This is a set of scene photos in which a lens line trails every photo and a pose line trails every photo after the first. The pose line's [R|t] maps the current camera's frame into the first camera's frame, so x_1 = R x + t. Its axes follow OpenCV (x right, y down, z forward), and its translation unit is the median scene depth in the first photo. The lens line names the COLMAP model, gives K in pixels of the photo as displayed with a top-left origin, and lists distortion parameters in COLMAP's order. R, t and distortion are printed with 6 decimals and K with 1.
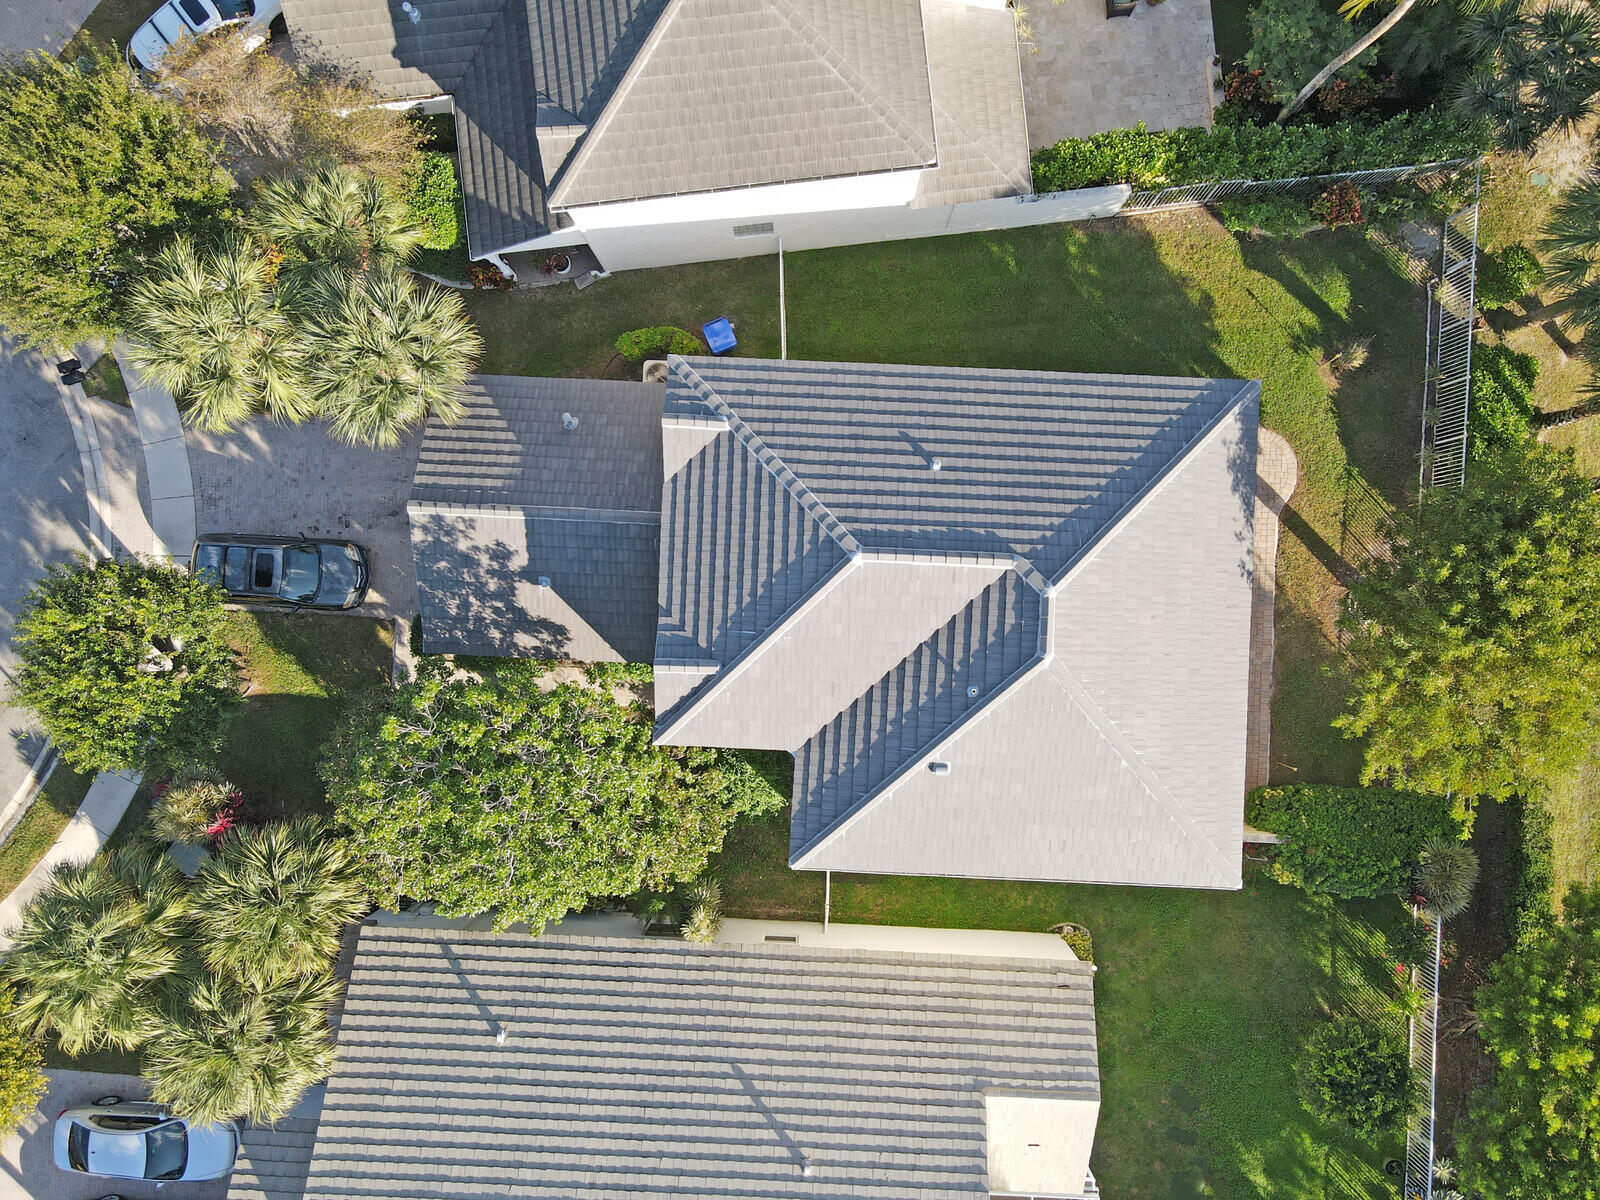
lens RADIAL K [[1173.1, 0, 800.0], [0, 1173.1, 600.0], [0, 0, 1]] dist [-0.005061, 0.038148]
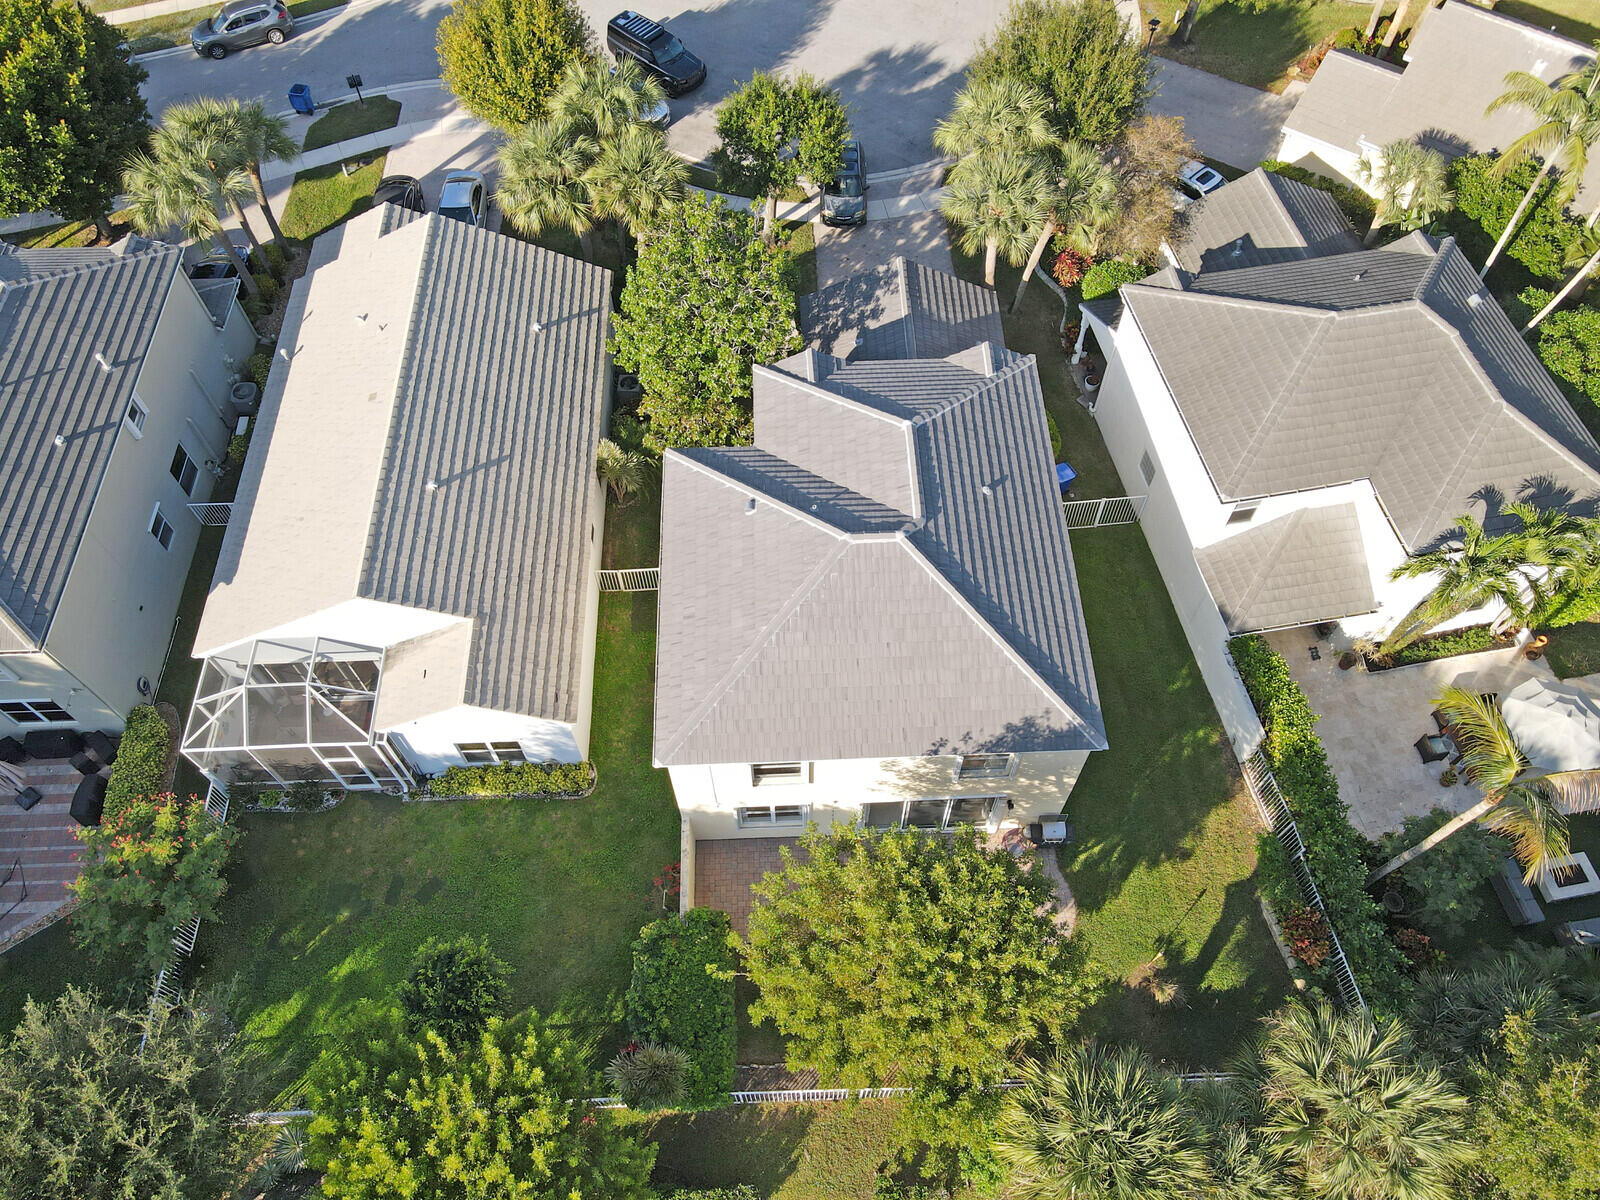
lens RADIAL K [[1173.1, 0, 800.0], [0, 1173.1, 600.0], [0, 0, 1]] dist [-0.005061, 0.038148]
pose [[0.078539, 0.852434, -0.516903, 0.775073], [-0.996778, 0.075626, -0.026735, 0.117598], [0.016302, 0.517337, 0.855627, -0.033462]]
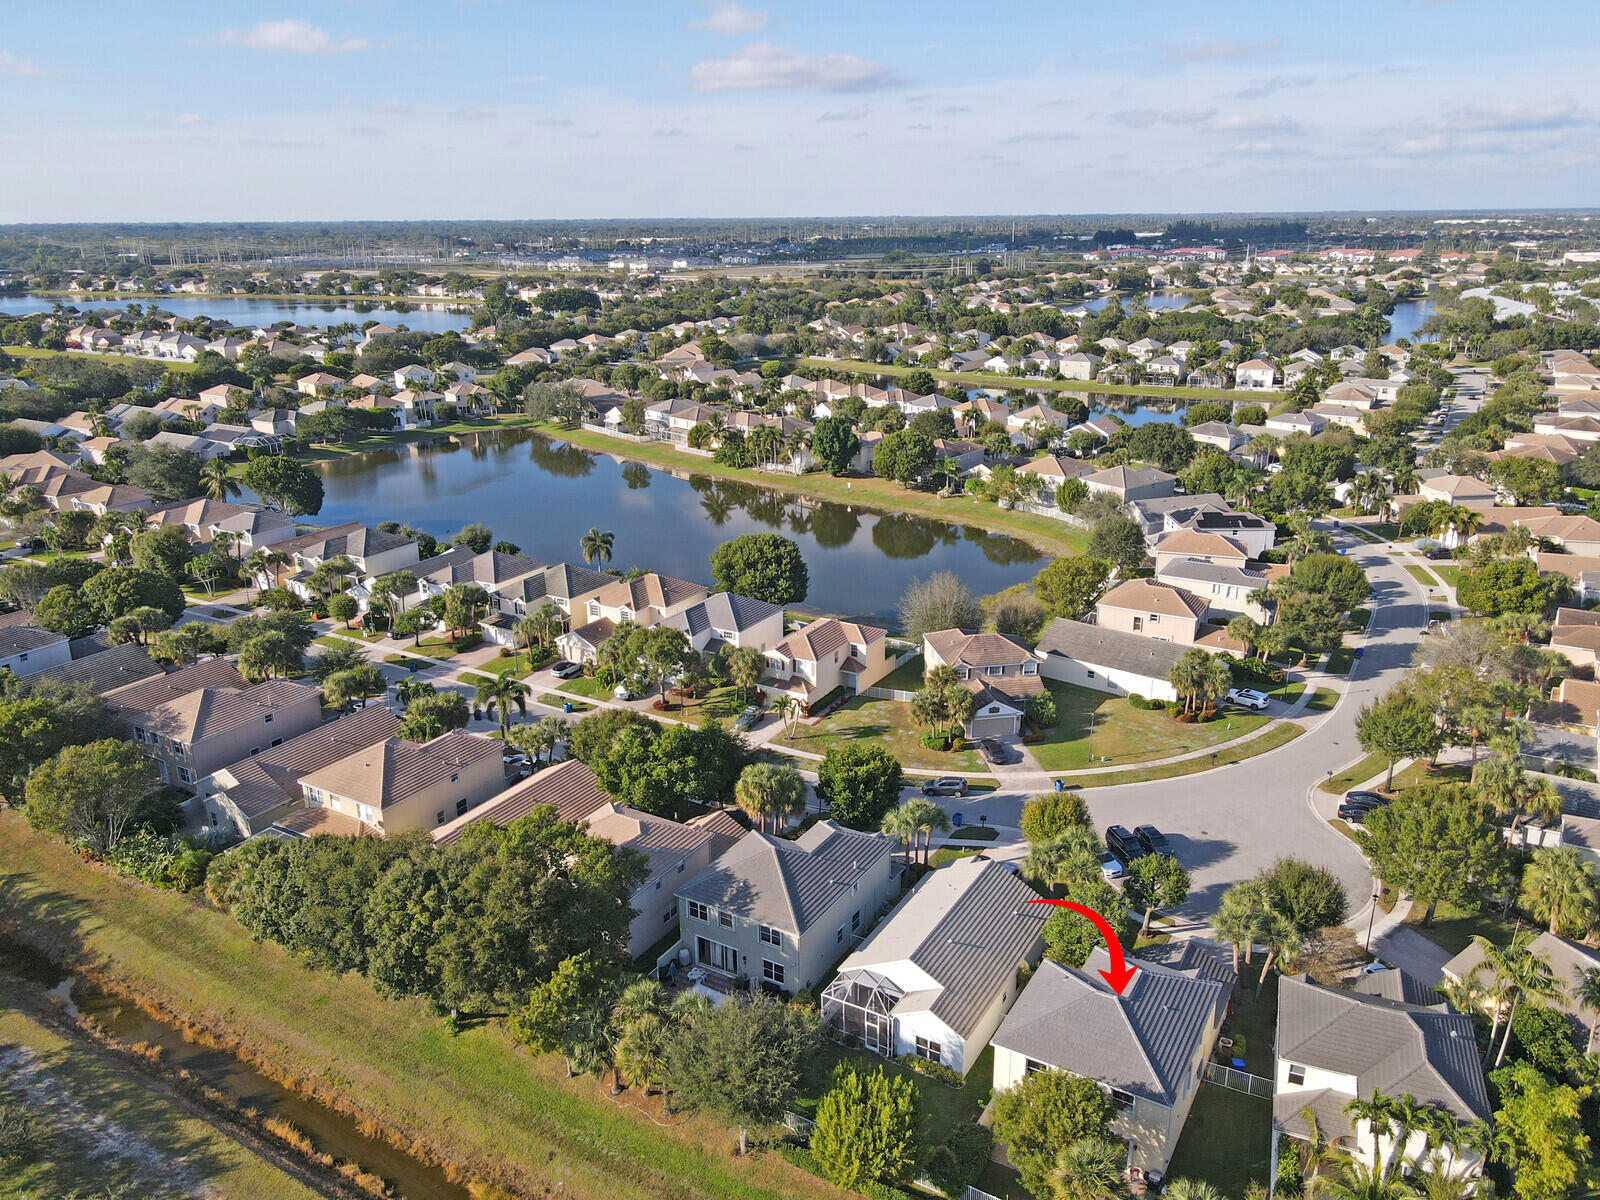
lens RADIAL K [[1188.8, 0, 800.0], [0, 1188.8, 600.0], [0, 0, 1]] dist [0.001117, 0.055042]
pose [[-0.472879, 0.289682, -0.832148, 2.499711], [-0.880789, -0.129249, 0.455527, -0.487528], [0.024403, 0.948356, 0.316268, -0.872105]]
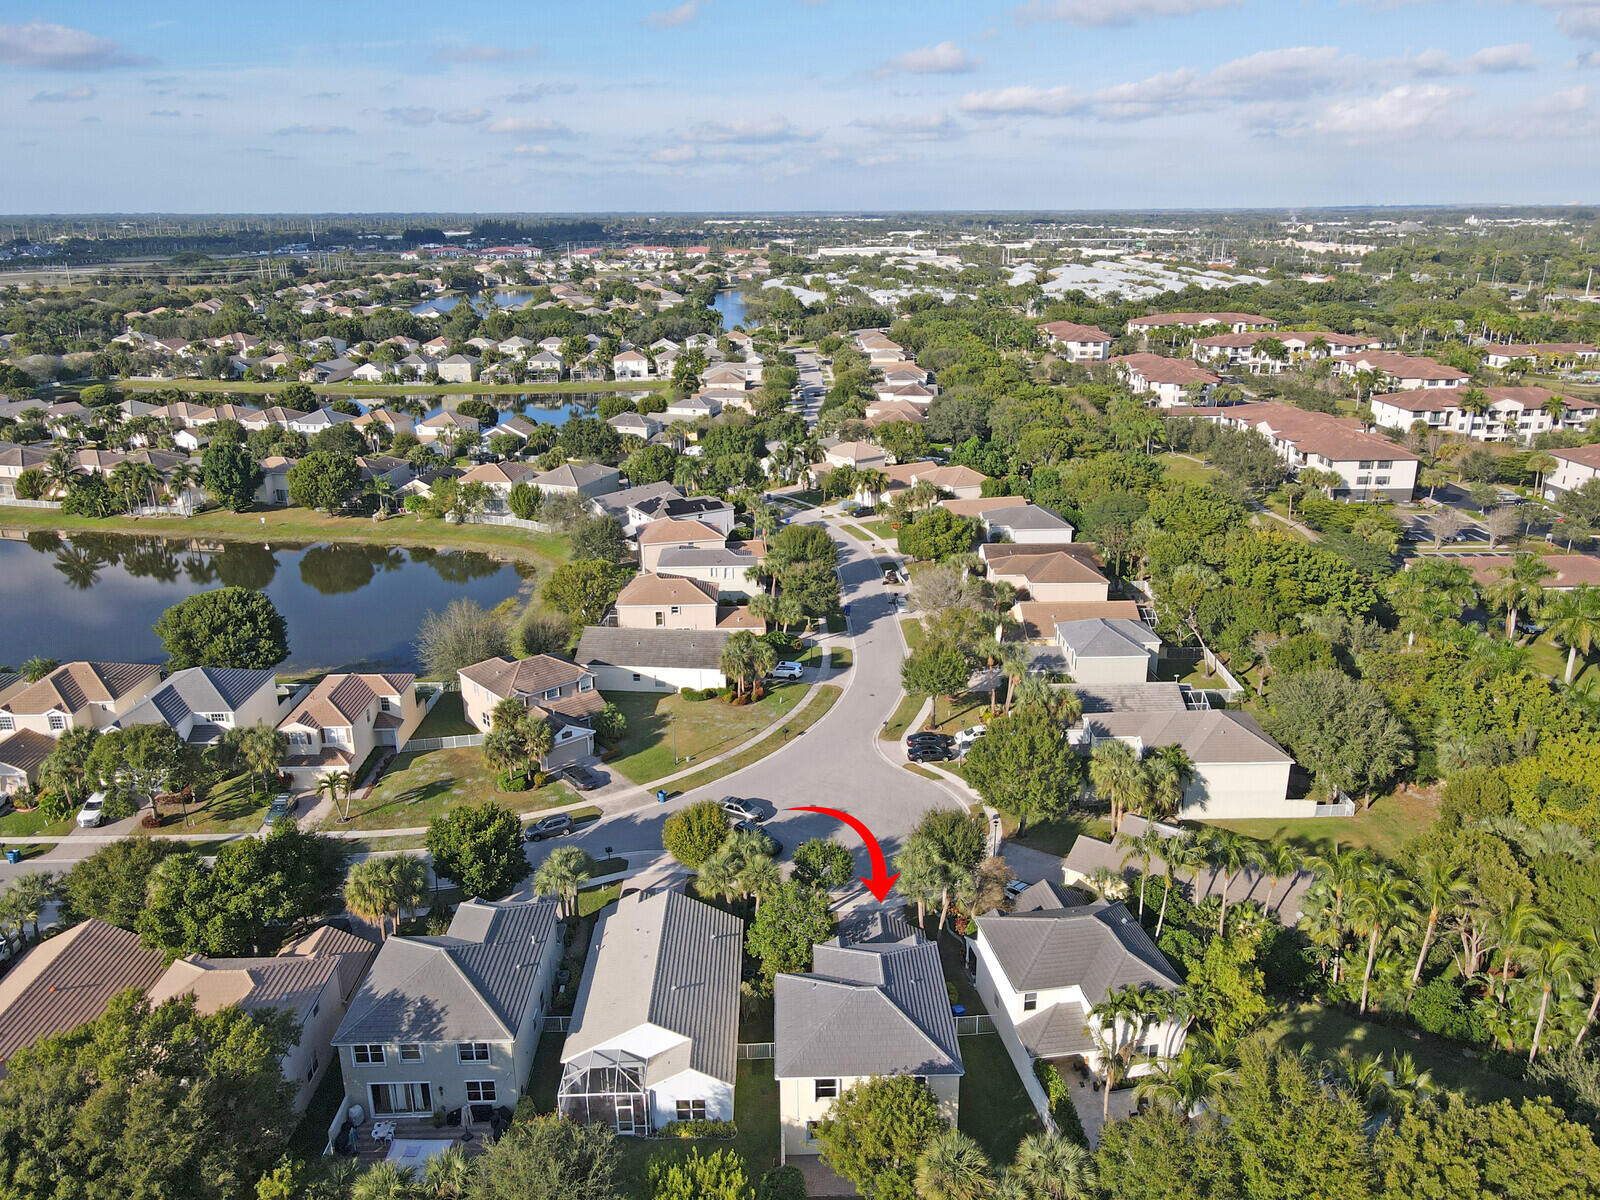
lens RADIAL K [[1193.2, 0, 800.0], [0, 1193.2, 600.0], [0, 0, 1]] dist [-0.002835, 0.039596]
pose [[0.063185, 0.325824, -0.943317, 2.427193], [-0.997840, 0.037629, -0.053839, 0.276757], [0.017954, 0.944681, 0.327498, -0.864158]]
